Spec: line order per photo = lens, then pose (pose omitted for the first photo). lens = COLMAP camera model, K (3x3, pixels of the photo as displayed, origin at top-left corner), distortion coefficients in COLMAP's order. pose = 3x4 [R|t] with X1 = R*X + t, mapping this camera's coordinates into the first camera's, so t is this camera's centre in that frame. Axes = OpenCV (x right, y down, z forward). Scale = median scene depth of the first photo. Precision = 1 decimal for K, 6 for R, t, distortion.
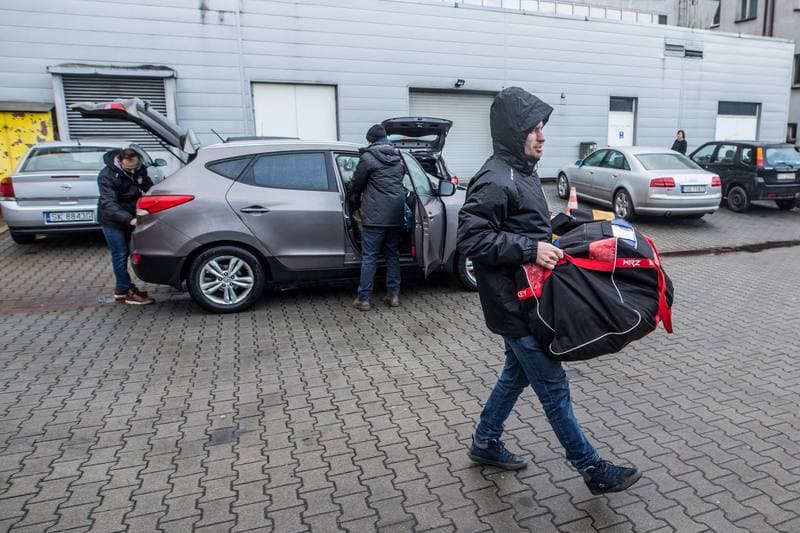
lens RADIAL K [[628.5, 0, 398.0], [0, 628.5, 263.0], [0, 0, 1]] dist [-0.015028, 0.002106]
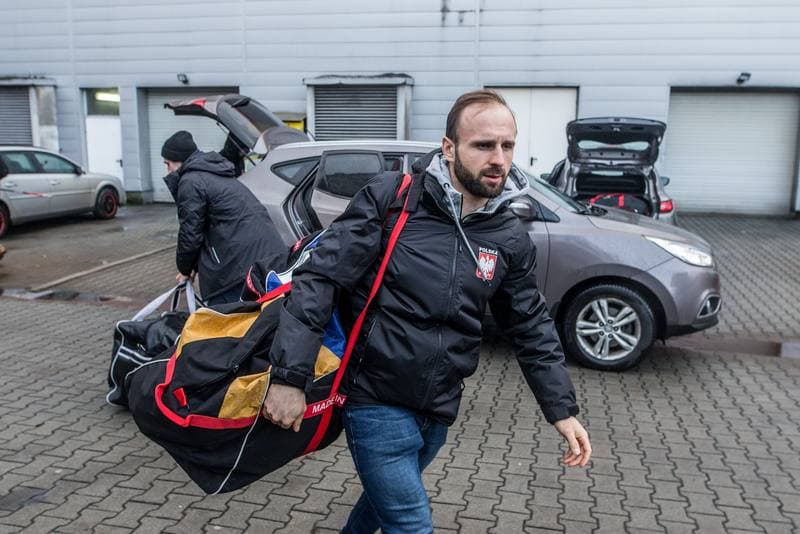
lens RADIAL K [[628.5, 0, 407.6], [0, 628.5, 271.9], [0, 0, 1]] dist [-0.015028, 0.002106]
pose [[0.854089, 0.109207, -0.508532, 0.164961], [-0.119178, 0.992787, 0.013039, -0.023895], [0.506288, 0.049469, 0.860944, 0.186876]]
